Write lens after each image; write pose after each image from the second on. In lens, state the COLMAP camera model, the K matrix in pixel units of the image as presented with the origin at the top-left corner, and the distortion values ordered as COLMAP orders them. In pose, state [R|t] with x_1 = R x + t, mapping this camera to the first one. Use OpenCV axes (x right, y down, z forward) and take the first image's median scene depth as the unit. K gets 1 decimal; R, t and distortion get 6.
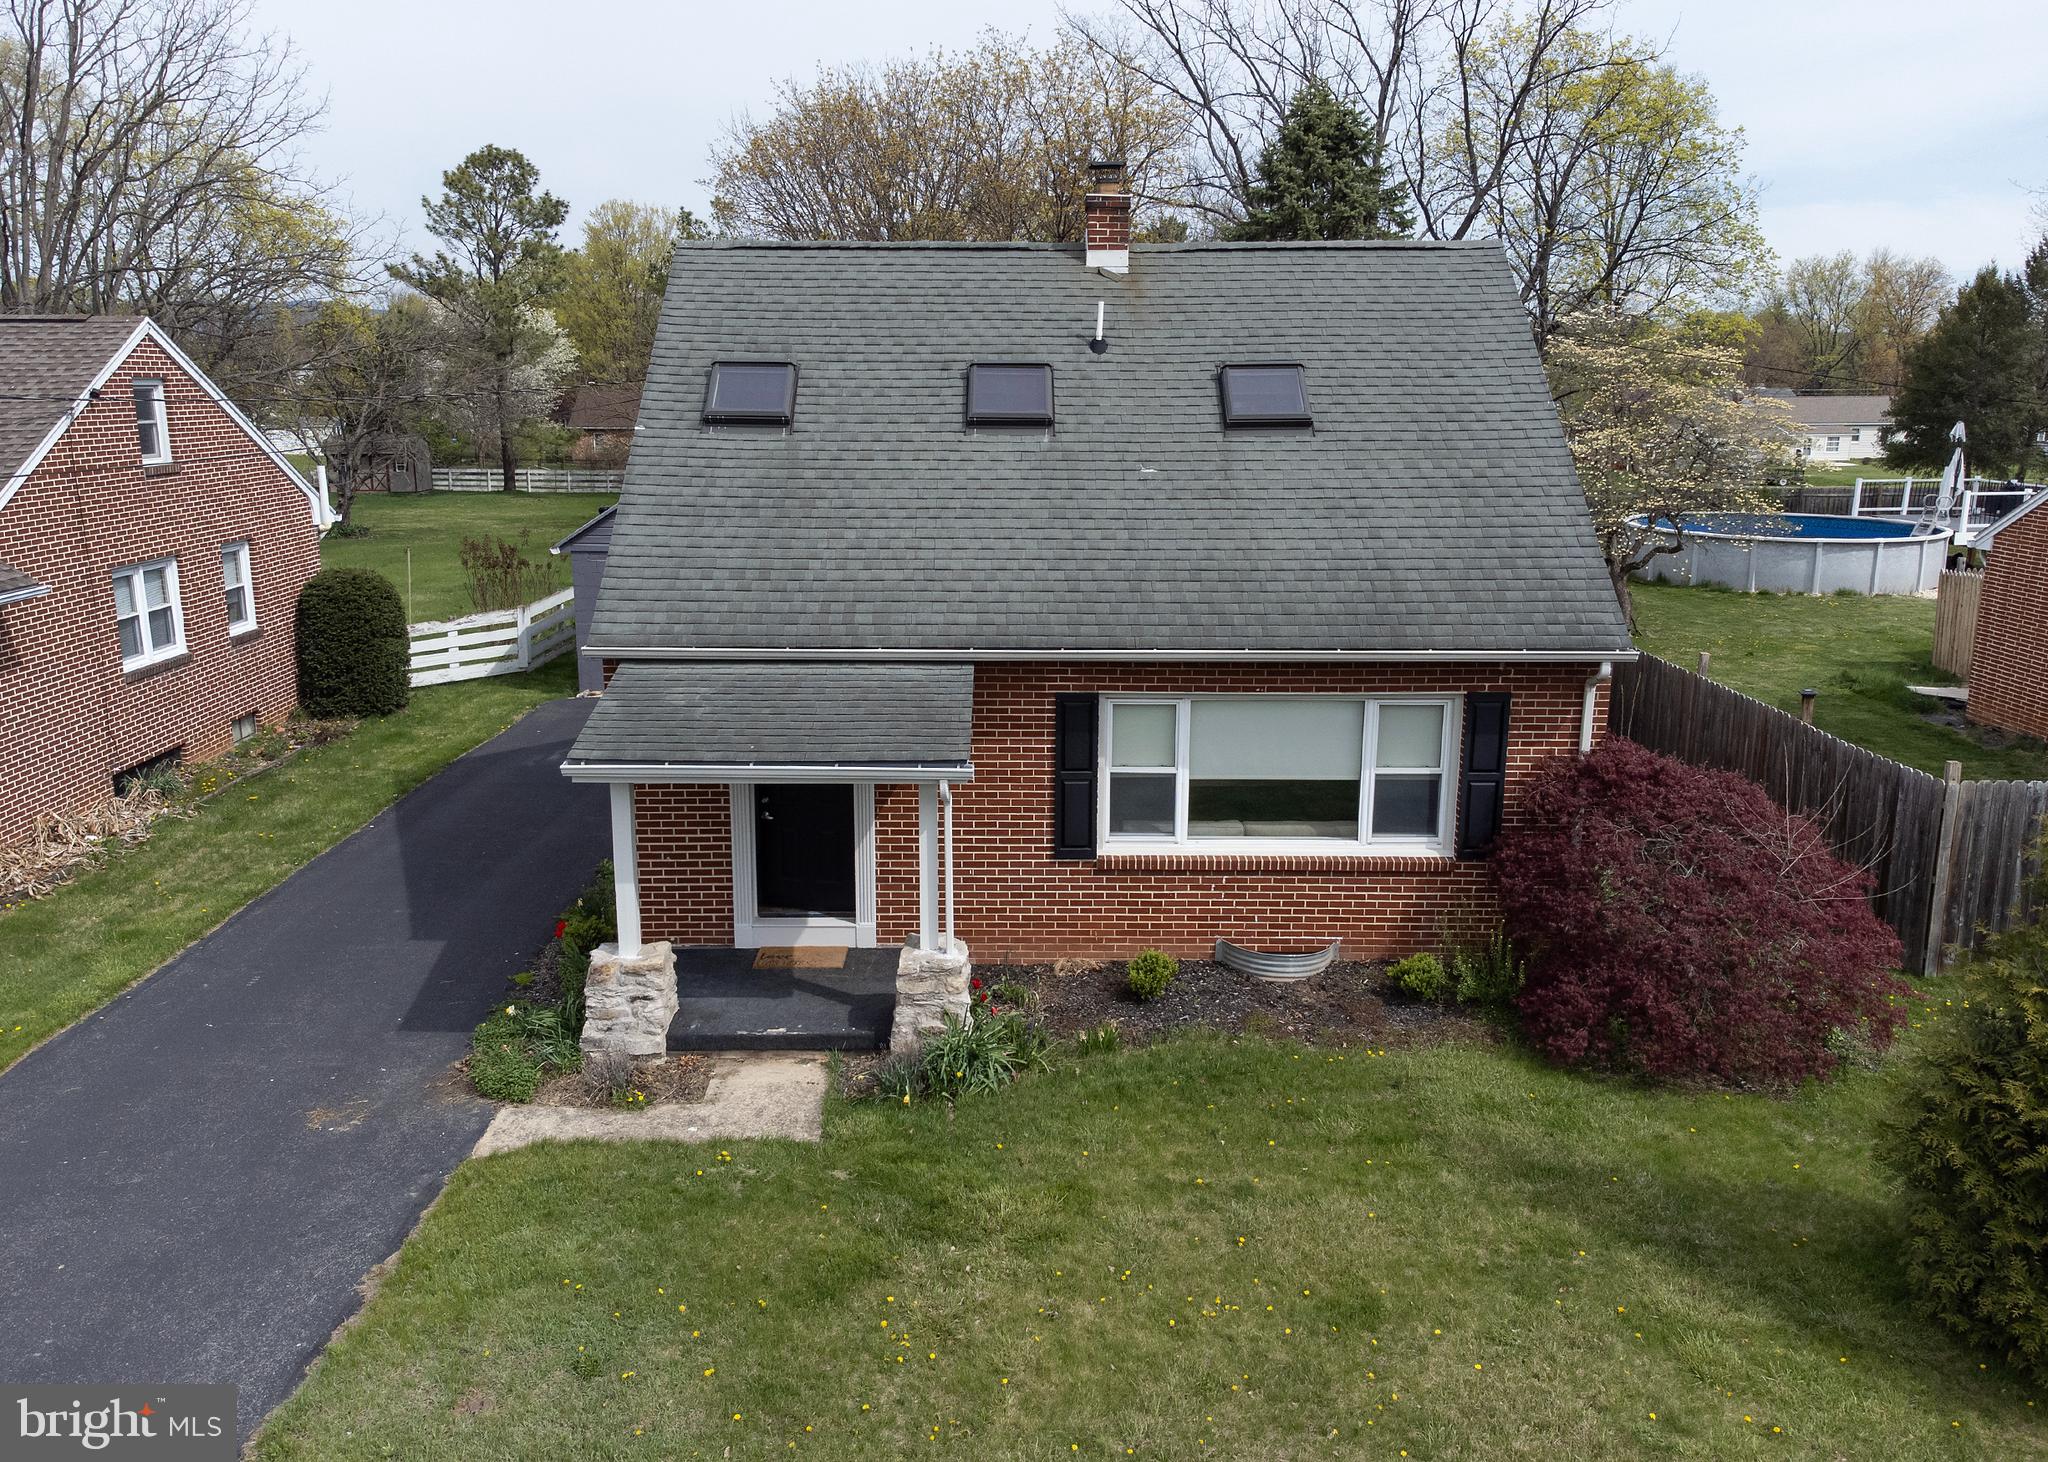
lens RADIAL K [[1549.1, 0, 1022.0], [0, 1549.1, 705.5], [0, 0, 1]] dist [0.005843, -0.002524]
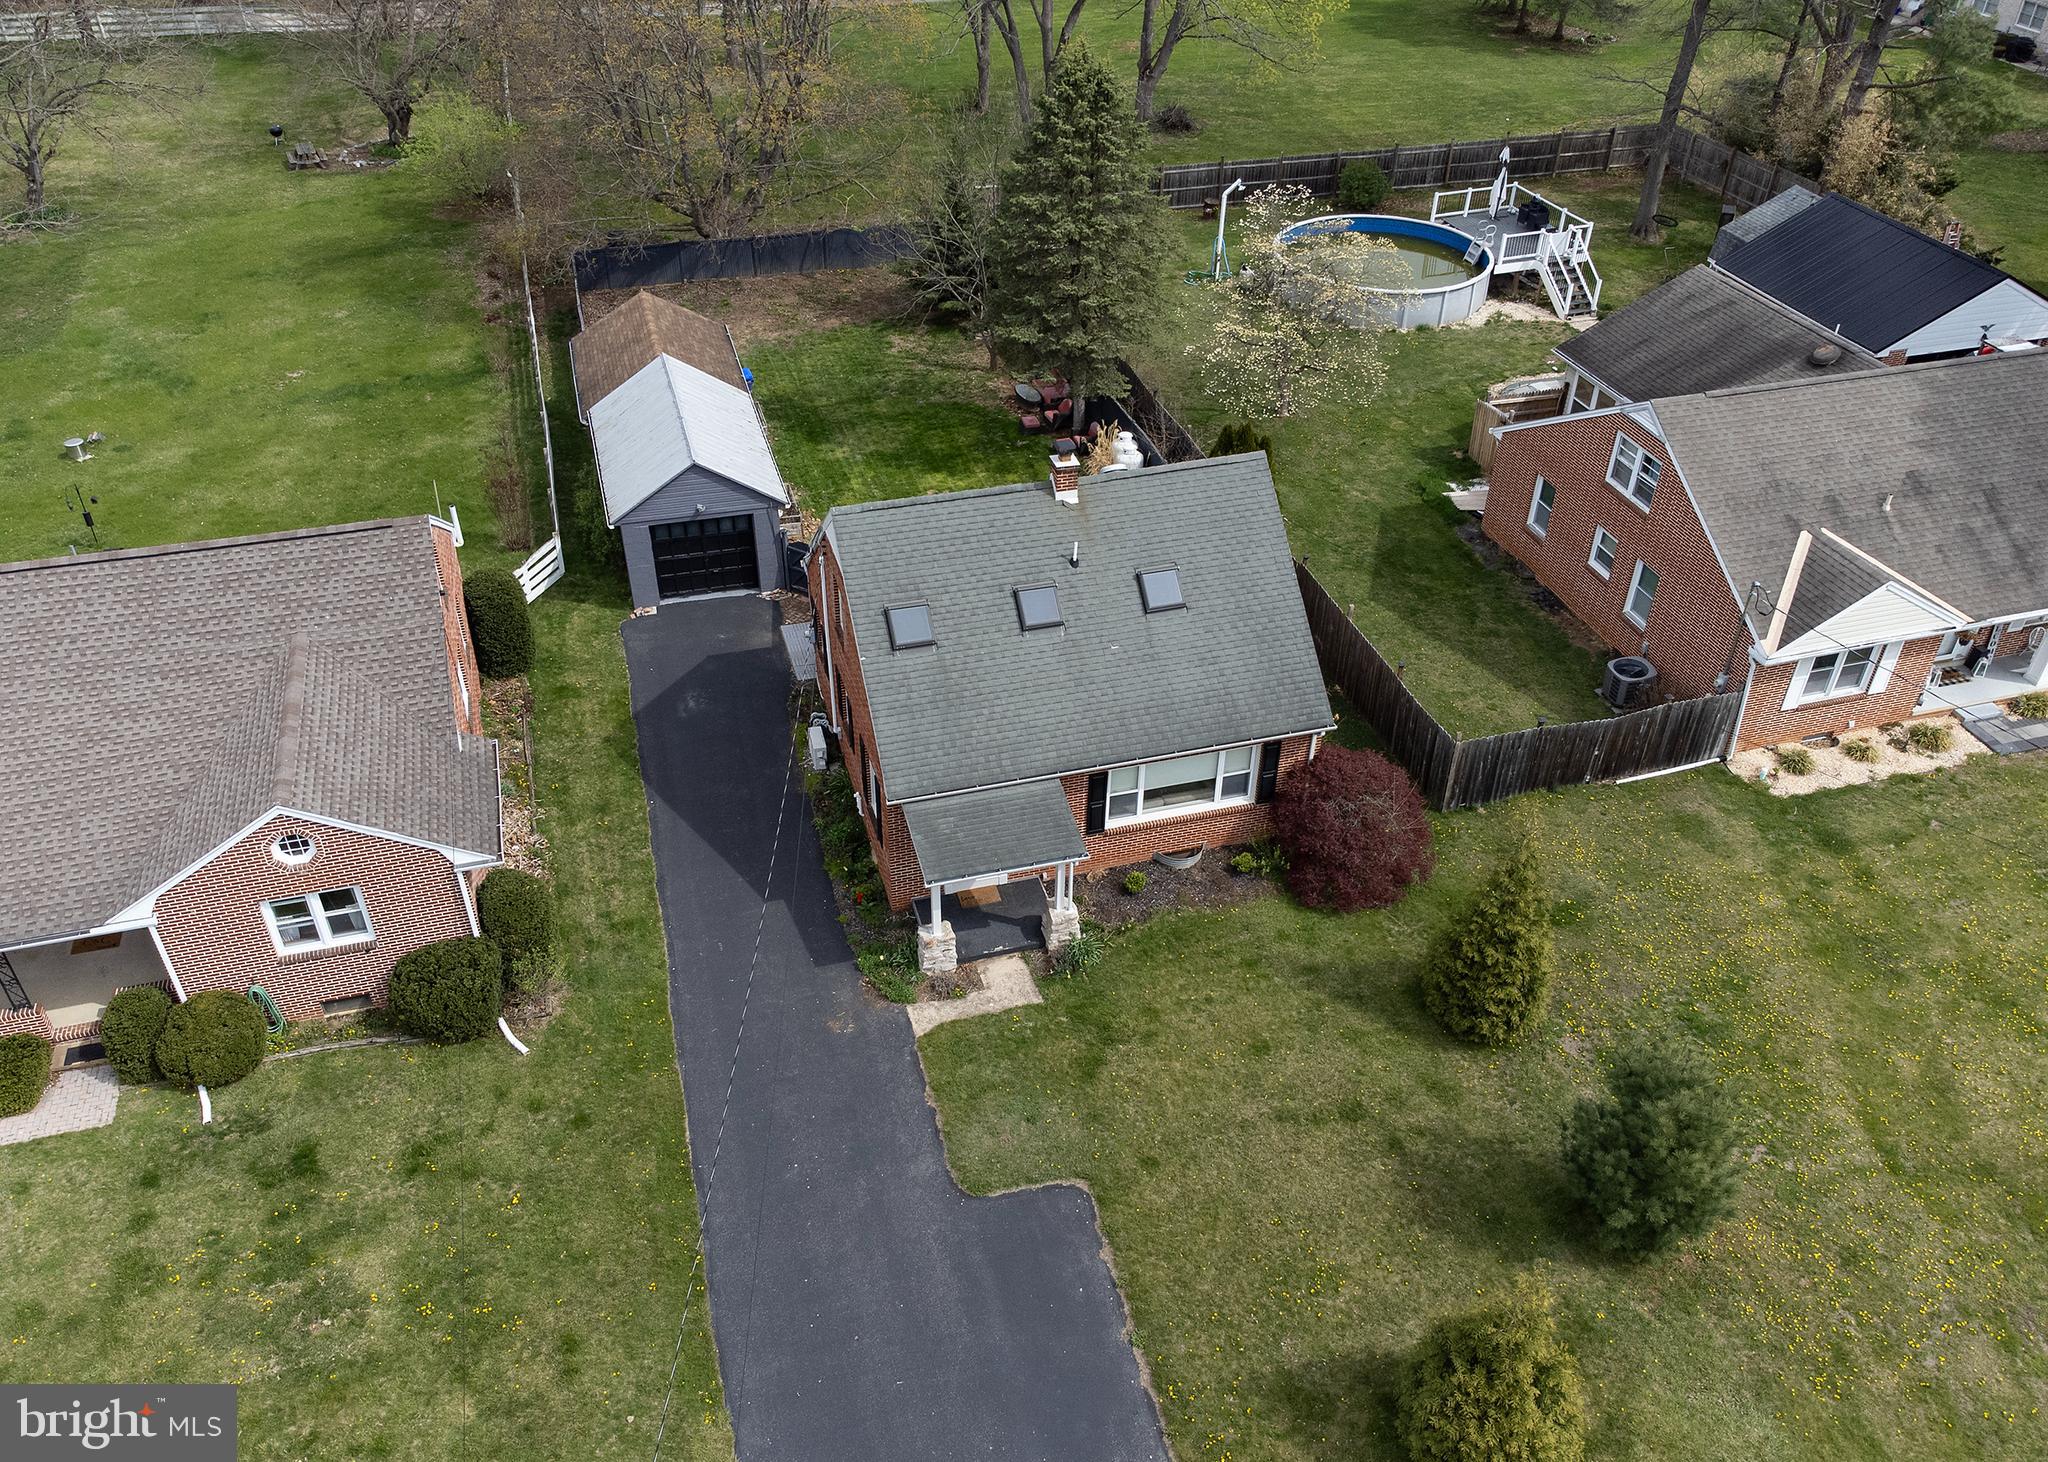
lens RADIAL K [[1590.2, 0, 1021.0], [0, 1590.2, 760.0], [0, 0, 1]] dist [0.014634, 0.014224]
pose [[0.962736, -0.158013, 0.219478, -0.541437], [0.049689, 0.901090, 0.430776, -0.964875], [-0.265838, -0.403818, 0.875363, -0.897549]]
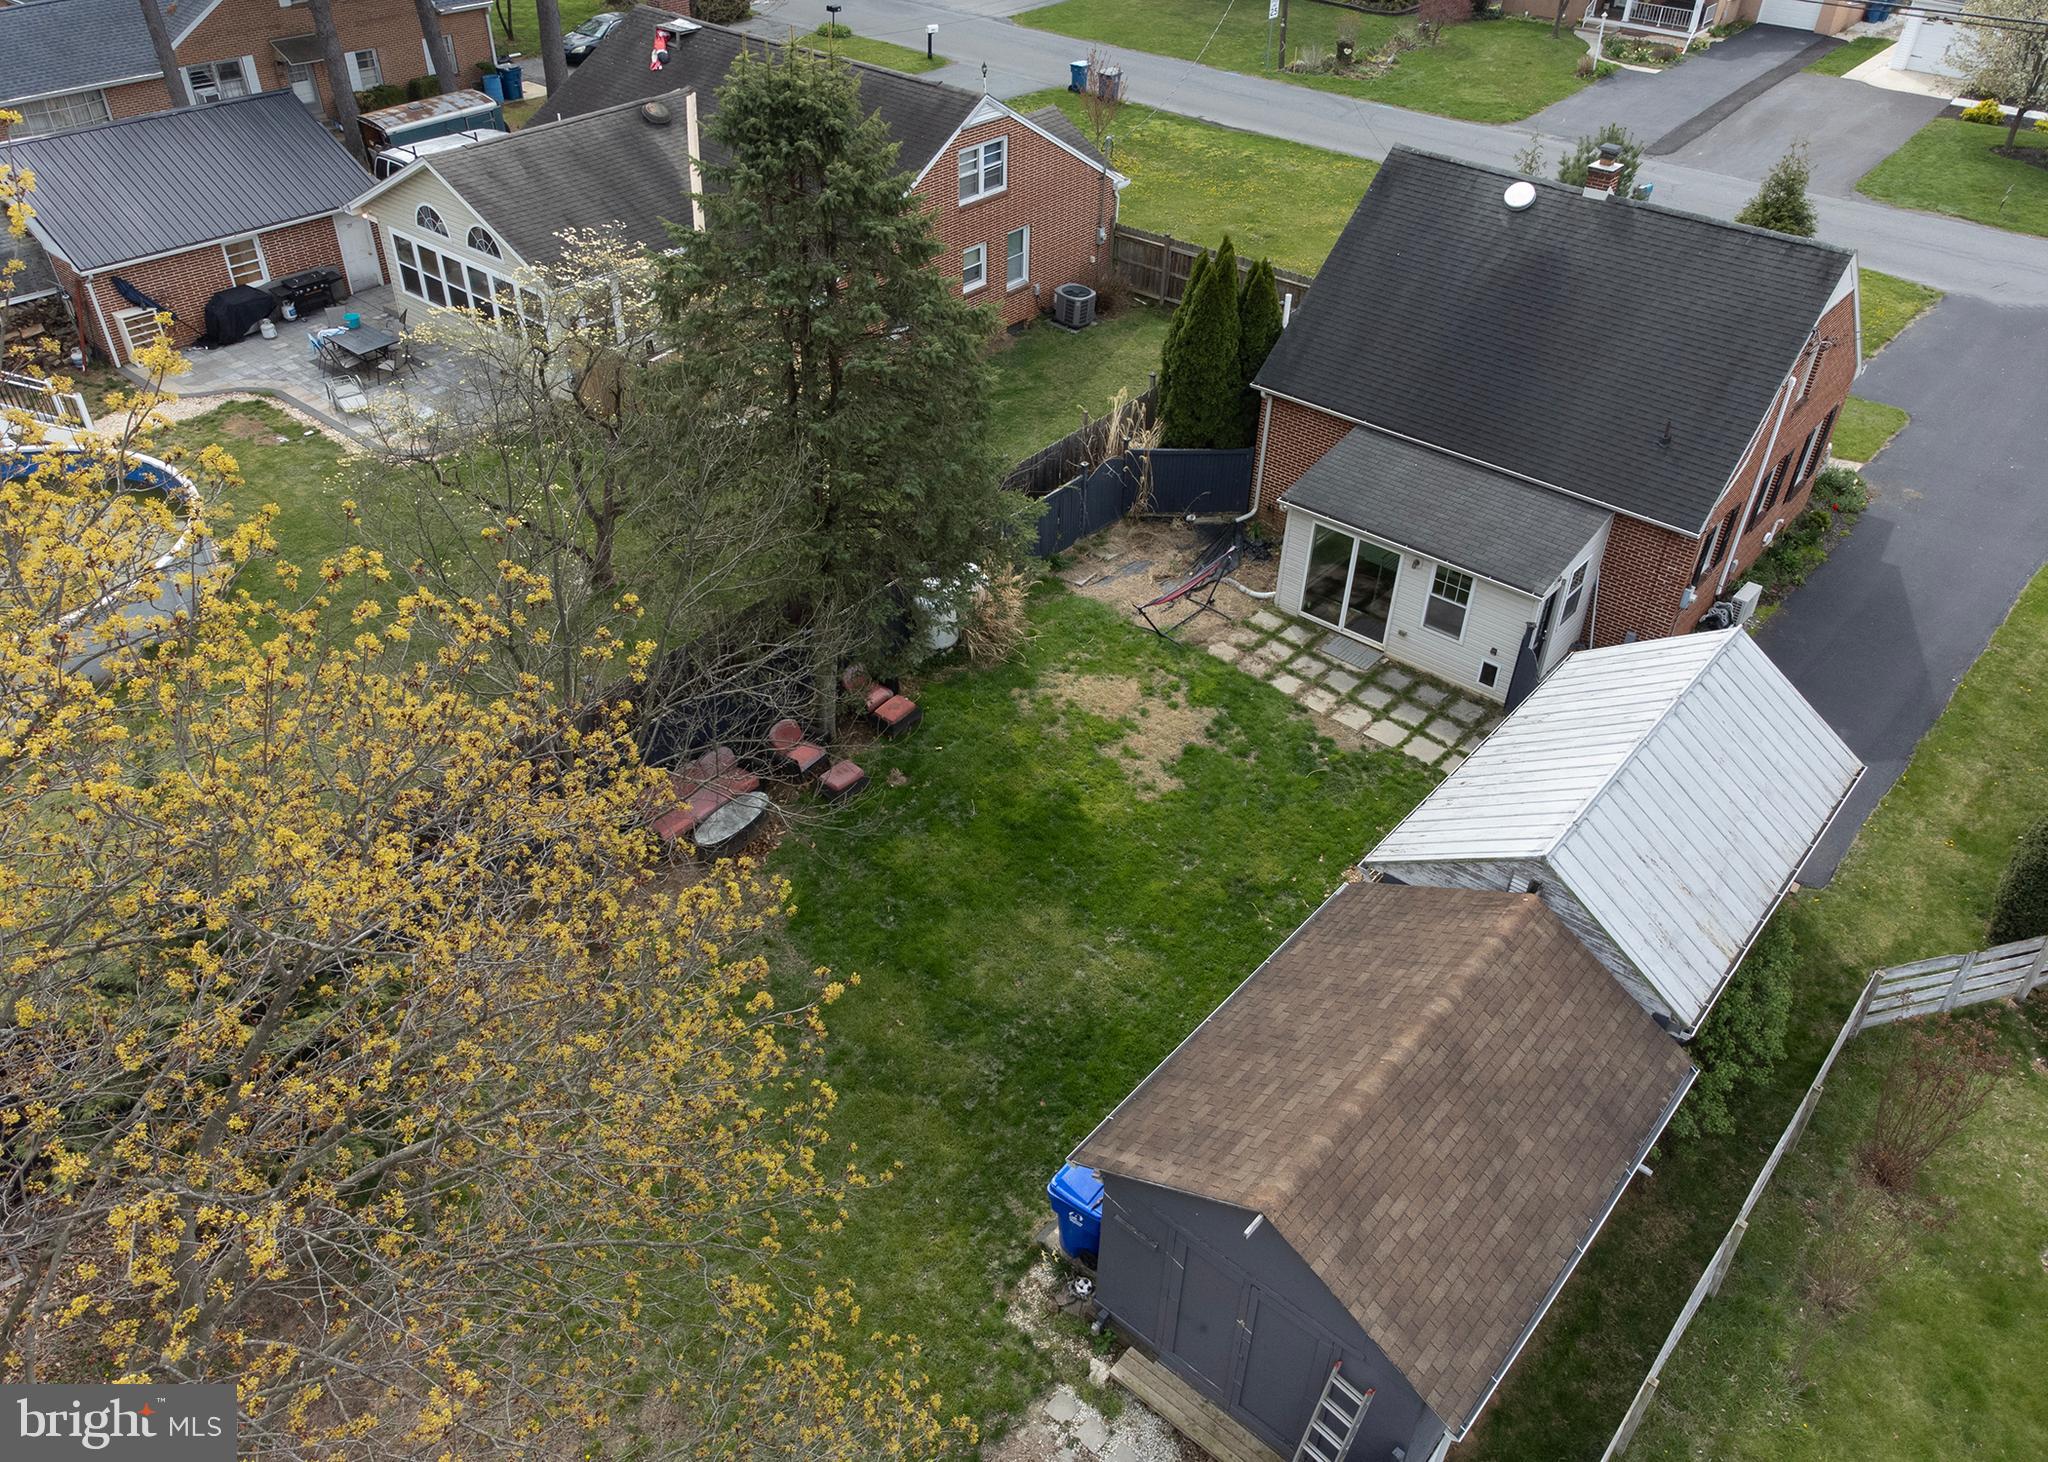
lens RADIAL K [[1524.7, 0, 1024.0], [0, 1524.7, 731.0], [0, 0, 1]] dist [0.019530, 0.005121]
pose [[-0.758773, -0.402260, 0.512298, -0.694202], [0.113257, 0.693052, 0.711936, -1.398593], [-0.641433, 0.598219, -0.480310, 3.117960]]
